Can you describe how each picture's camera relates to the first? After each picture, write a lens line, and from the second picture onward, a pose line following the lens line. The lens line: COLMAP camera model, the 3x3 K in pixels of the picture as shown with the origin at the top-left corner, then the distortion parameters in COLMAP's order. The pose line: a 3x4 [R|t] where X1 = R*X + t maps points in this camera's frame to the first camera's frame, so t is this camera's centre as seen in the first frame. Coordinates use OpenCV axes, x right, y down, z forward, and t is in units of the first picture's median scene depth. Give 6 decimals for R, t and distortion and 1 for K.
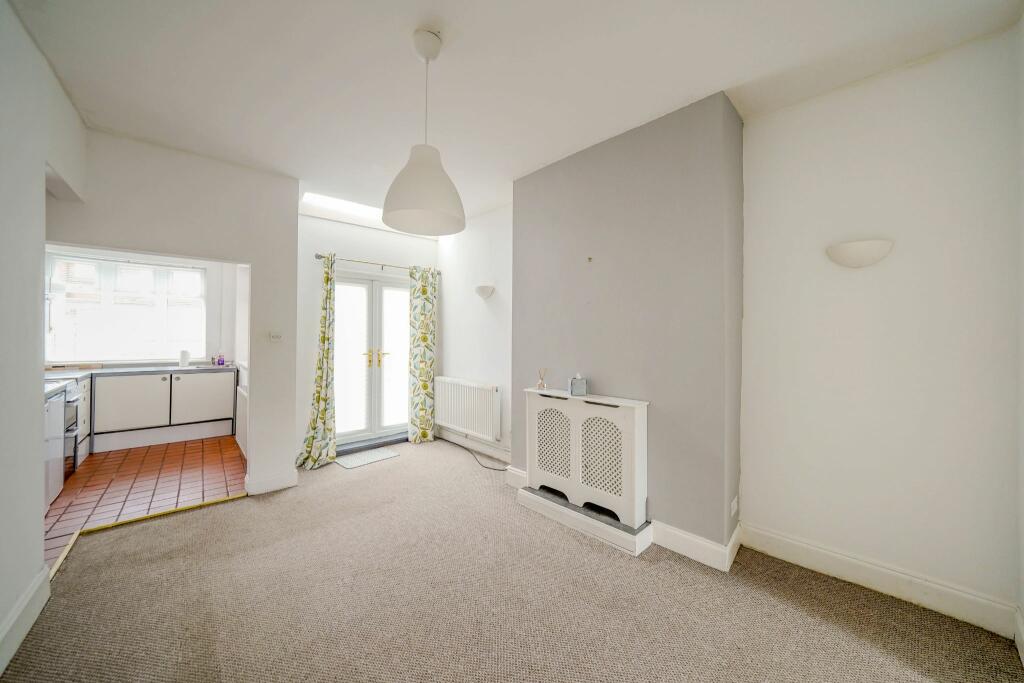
lens RADIAL K [[360.9, 0, 527.5], [0, 360.9, 329.1], [0, 0, 1]] dist [-0.012717, 0.000062]
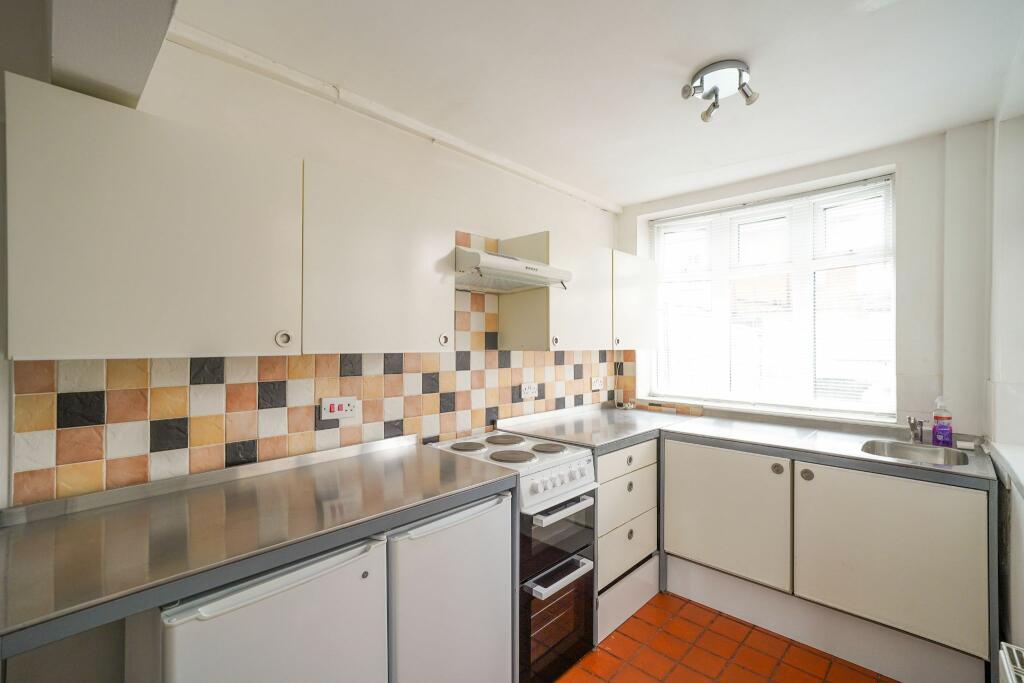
lens RADIAL K [[468.4, 0, 512.1], [0, 468.4, 341.1], [0, 0, 1]] dist [0.003484, 0.000291]
pose [[0.084753, -0.020657, -0.996188, -0.544298], [0.013427, 0.999718, -0.019588, 0.010680], [0.996312, -0.011715, 0.085006, 0.676146]]
